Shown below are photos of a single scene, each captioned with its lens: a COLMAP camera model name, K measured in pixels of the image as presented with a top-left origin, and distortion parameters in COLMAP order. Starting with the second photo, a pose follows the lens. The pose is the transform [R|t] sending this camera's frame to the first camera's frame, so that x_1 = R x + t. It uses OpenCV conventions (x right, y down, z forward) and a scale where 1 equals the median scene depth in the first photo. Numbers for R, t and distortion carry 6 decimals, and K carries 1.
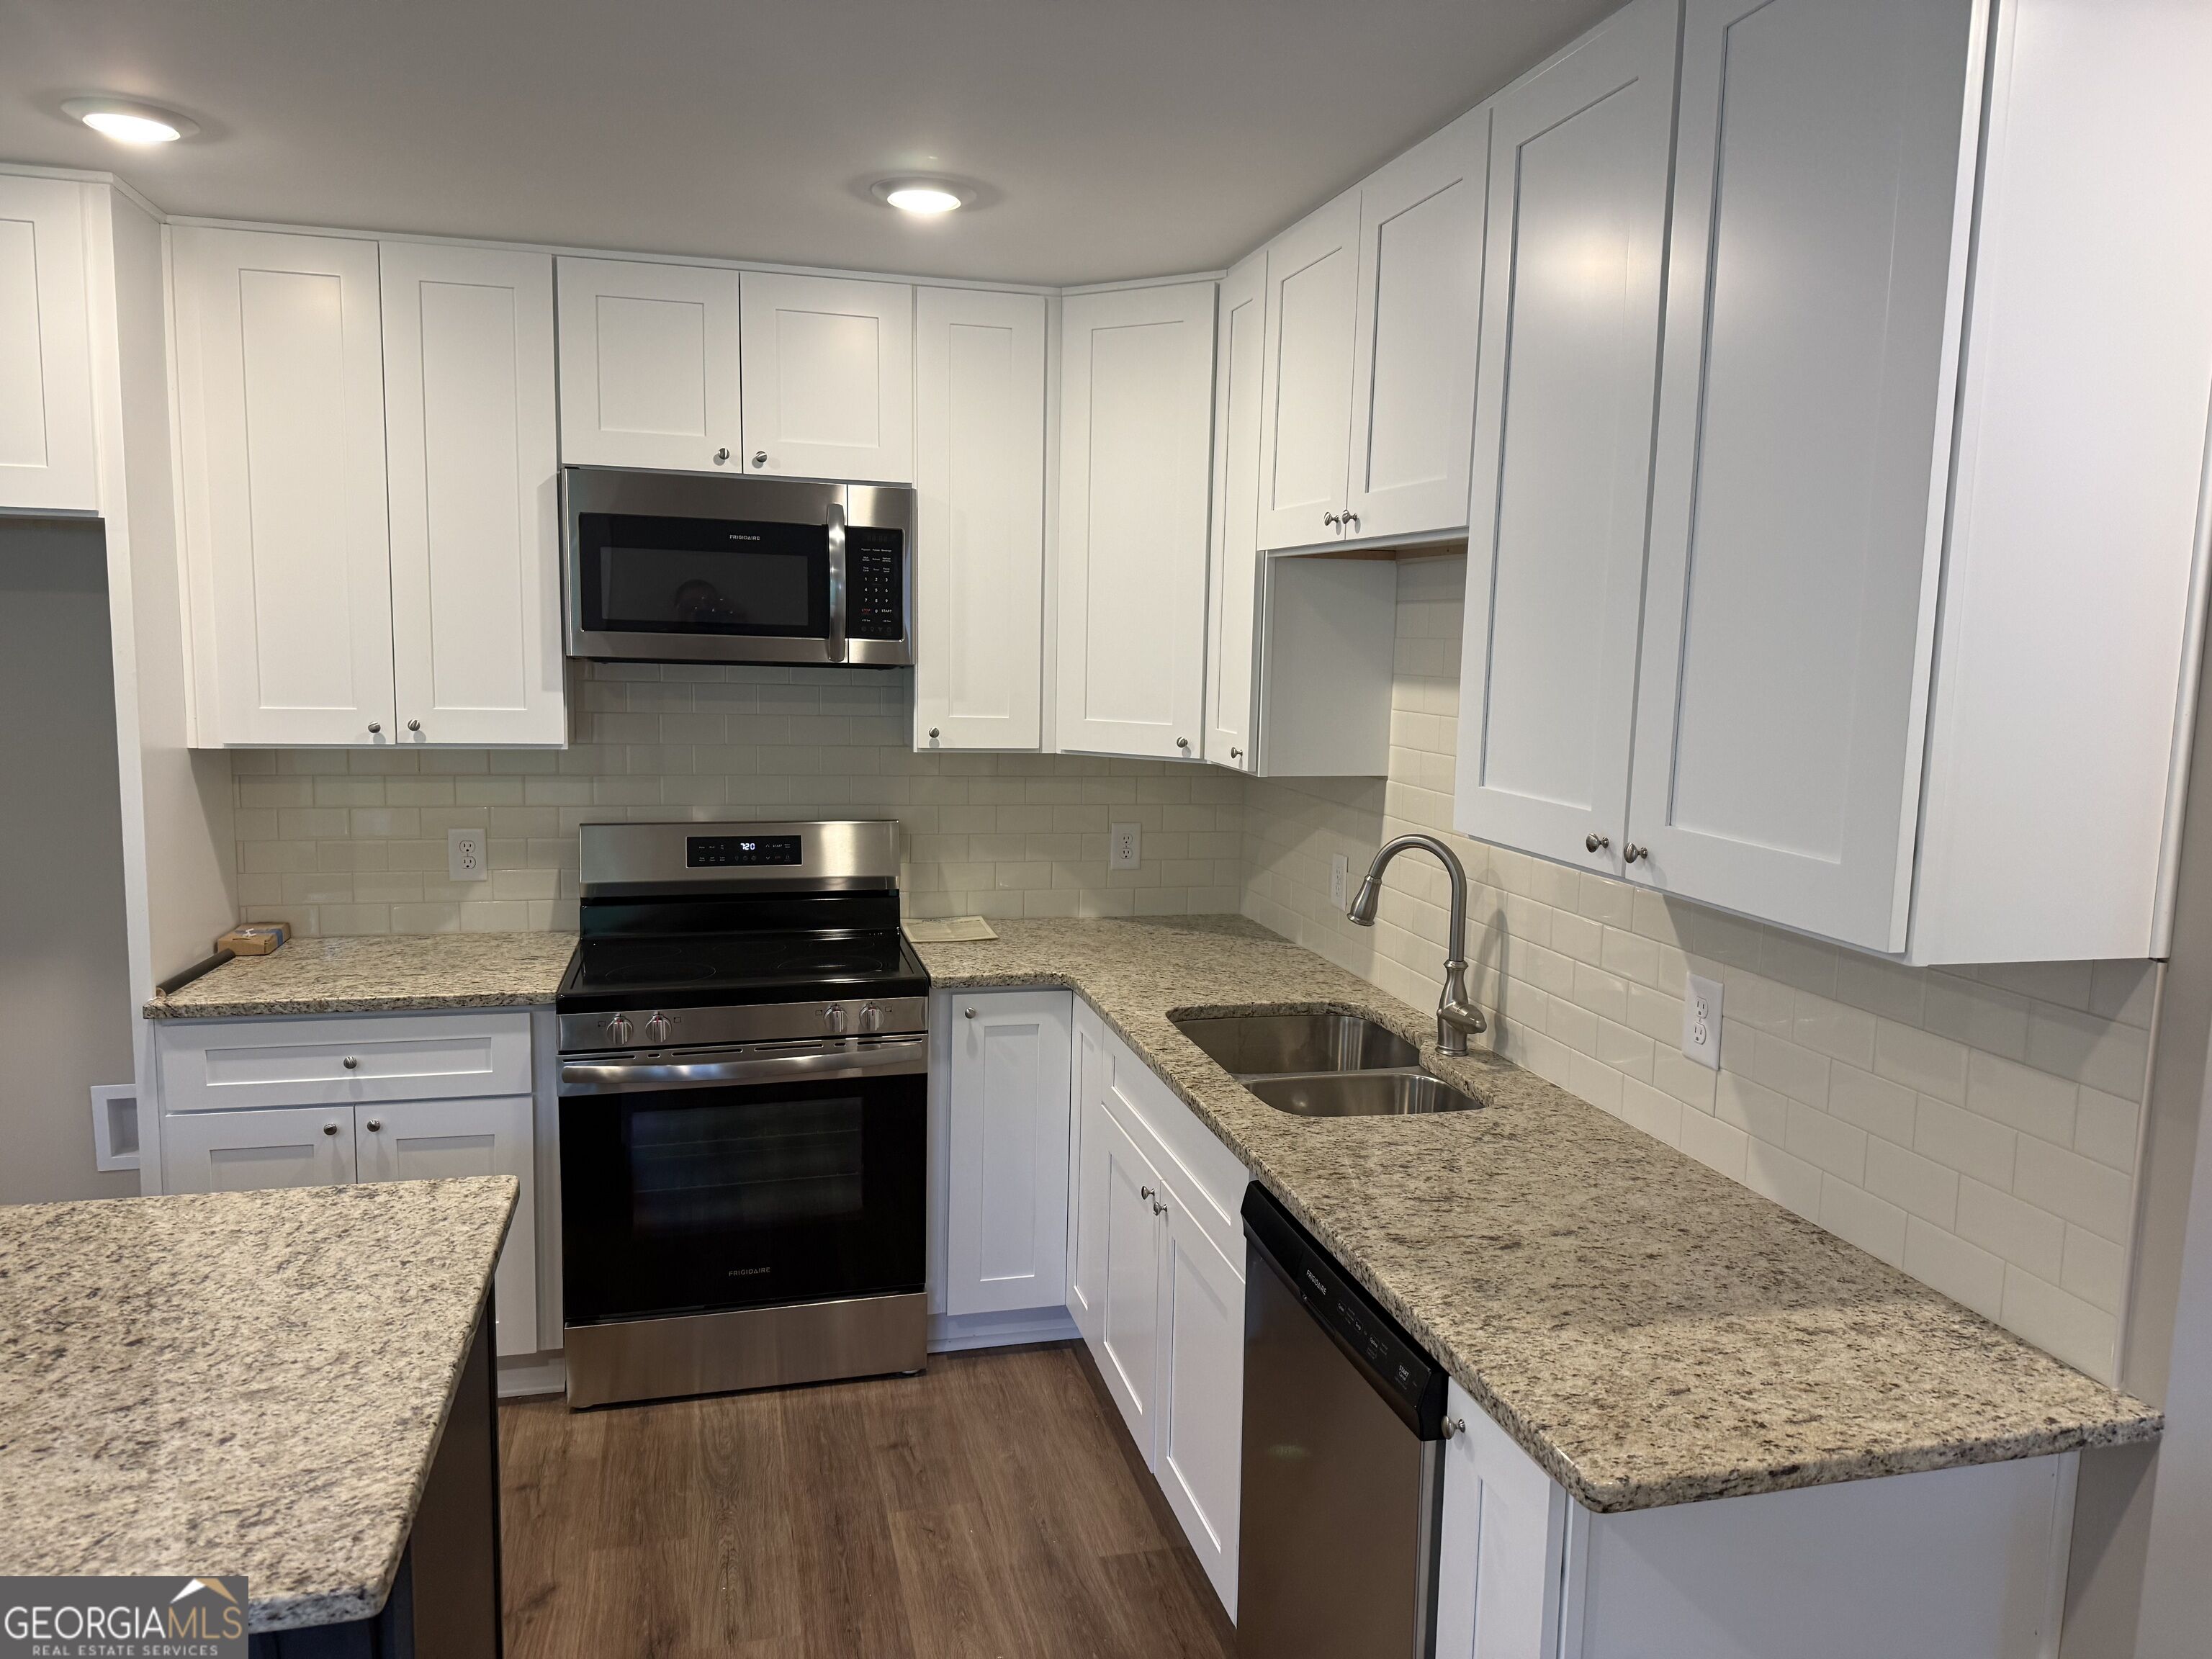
lens RADIAL K [[1542.1, 0, 1097.7], [0, 1542.1, 823.4], [0, 0, 1]] dist [0.121712, -0.151949]
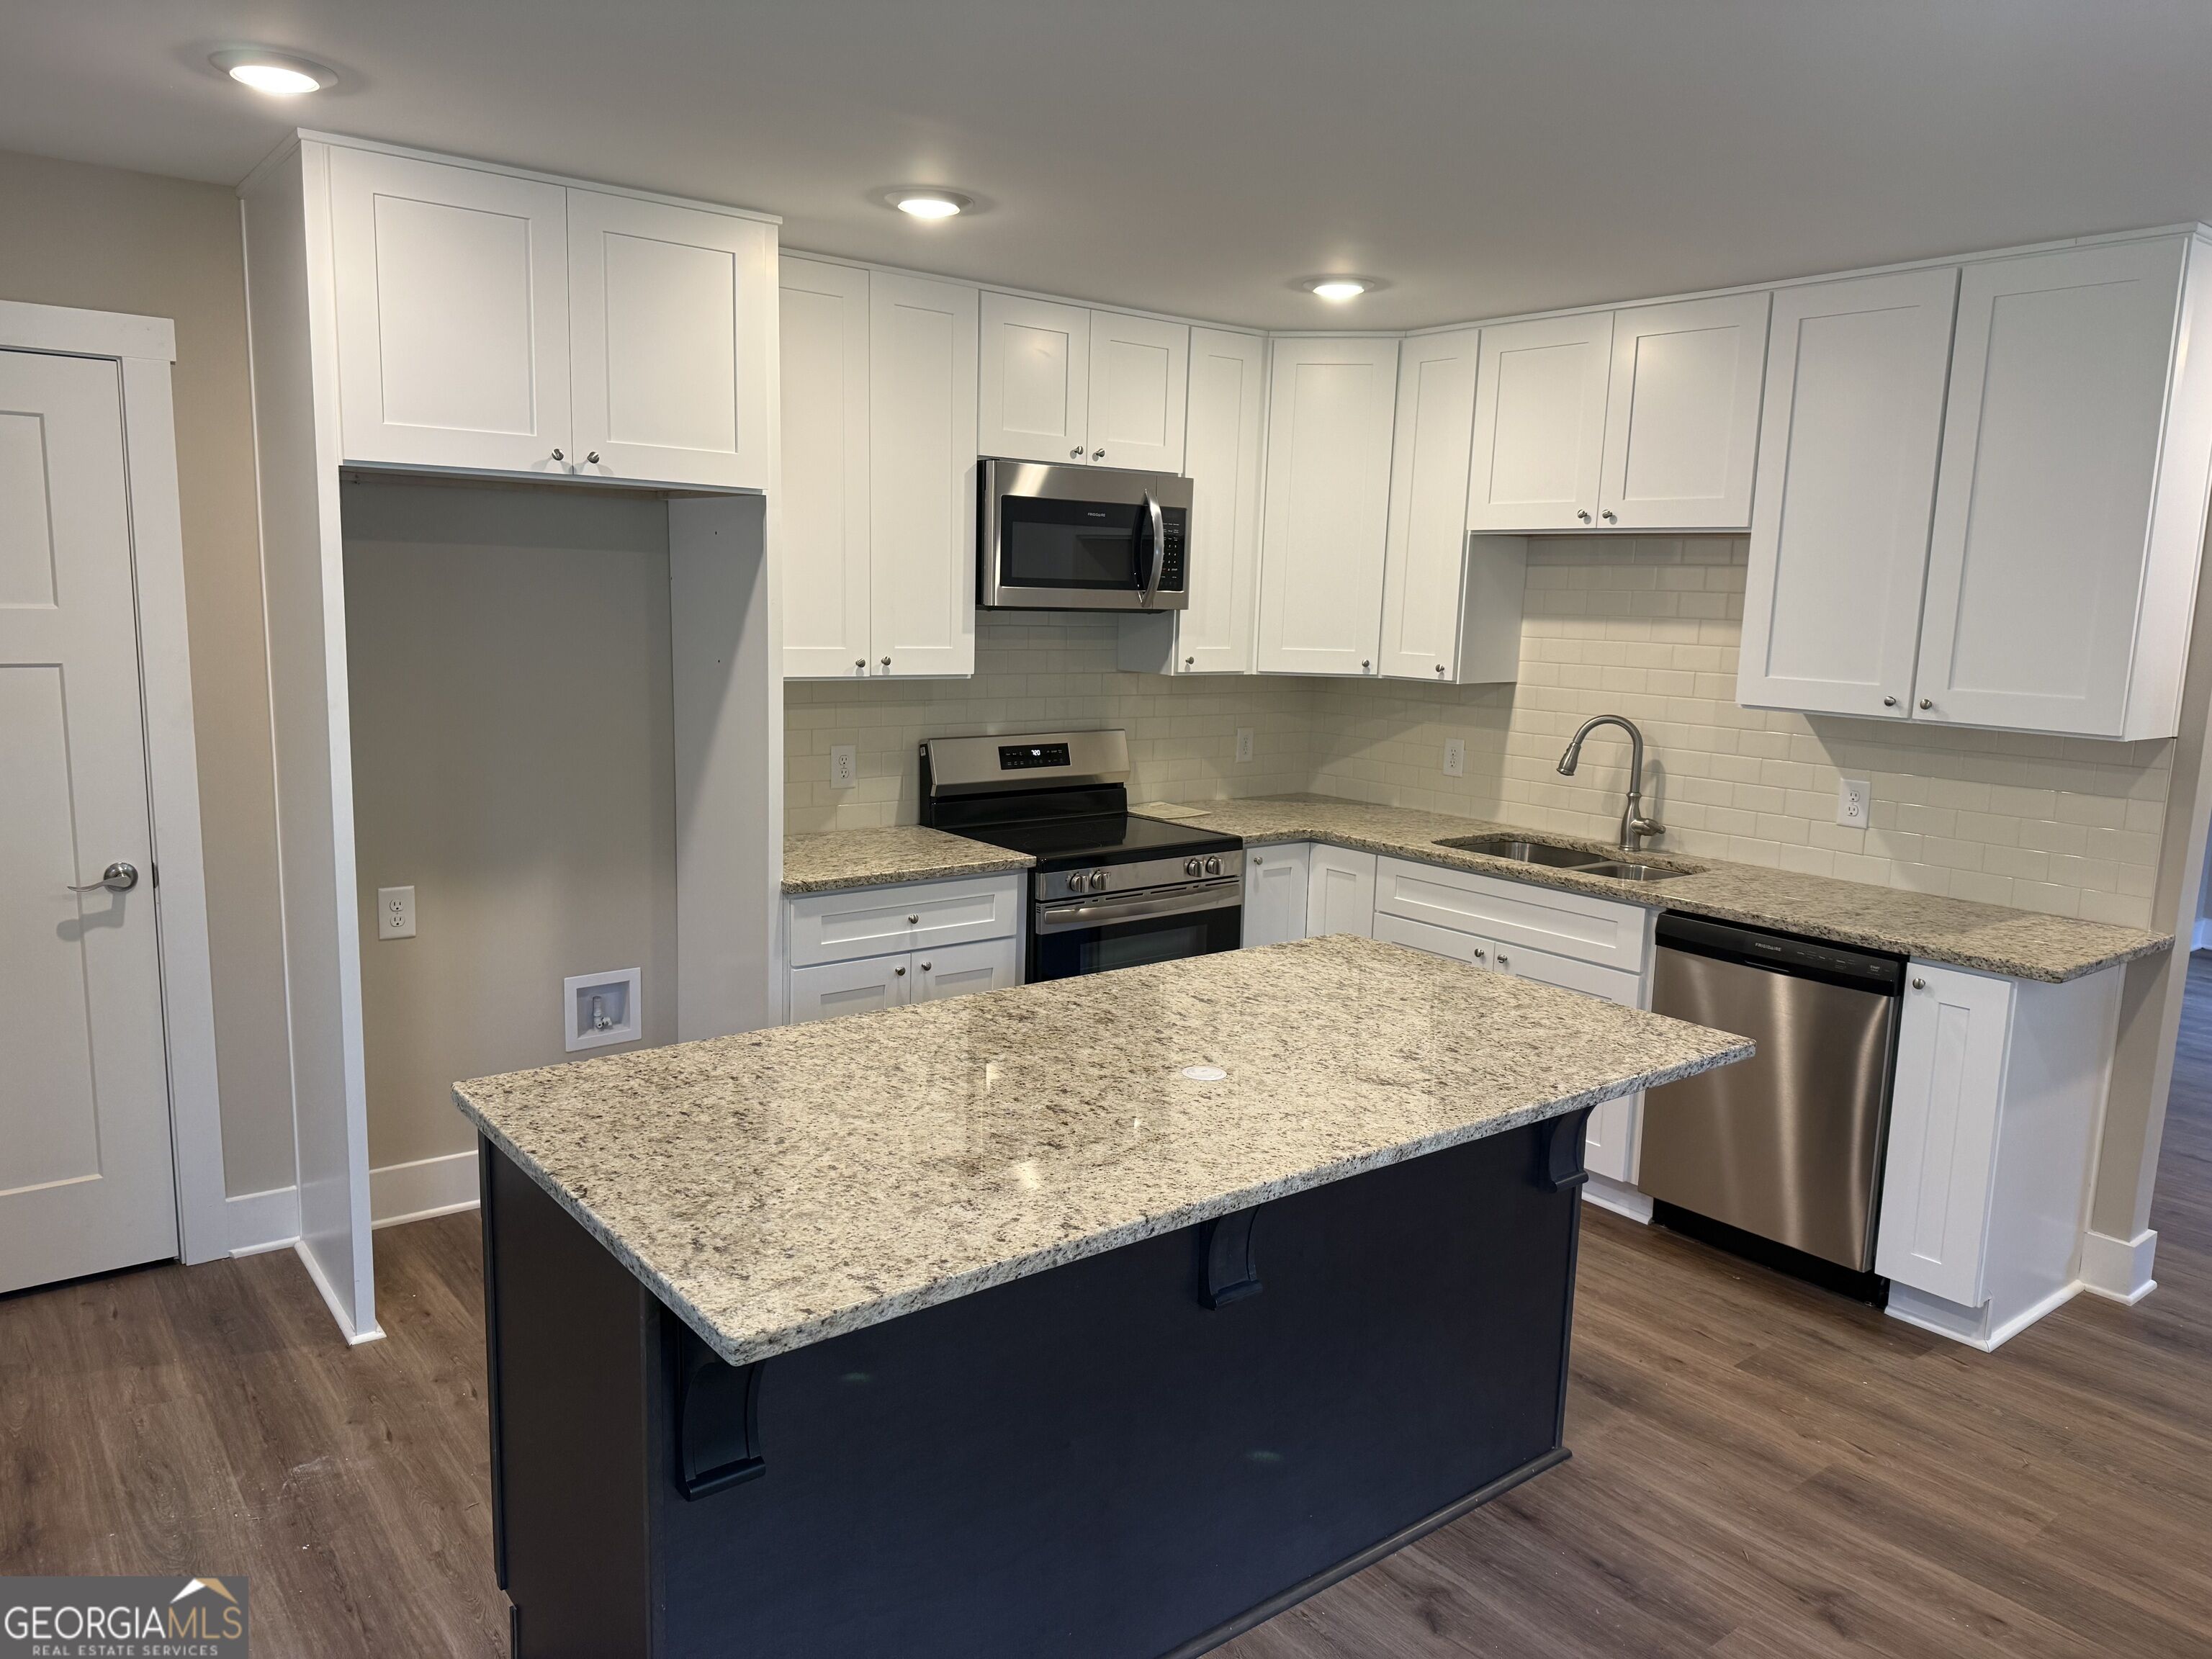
lens RADIAL K [[1542.1, 0, 1097.7], [0, 1542.1, 823.4], [0, 0, 1]] dist [0.121712, -0.151949]
pose [[0.916065, -0.058637, 0.396719, -0.807864], [0.042927, 0.997906, 0.048374, 0.016187], [-0.398725, -0.027284, 0.916665, -0.229400]]
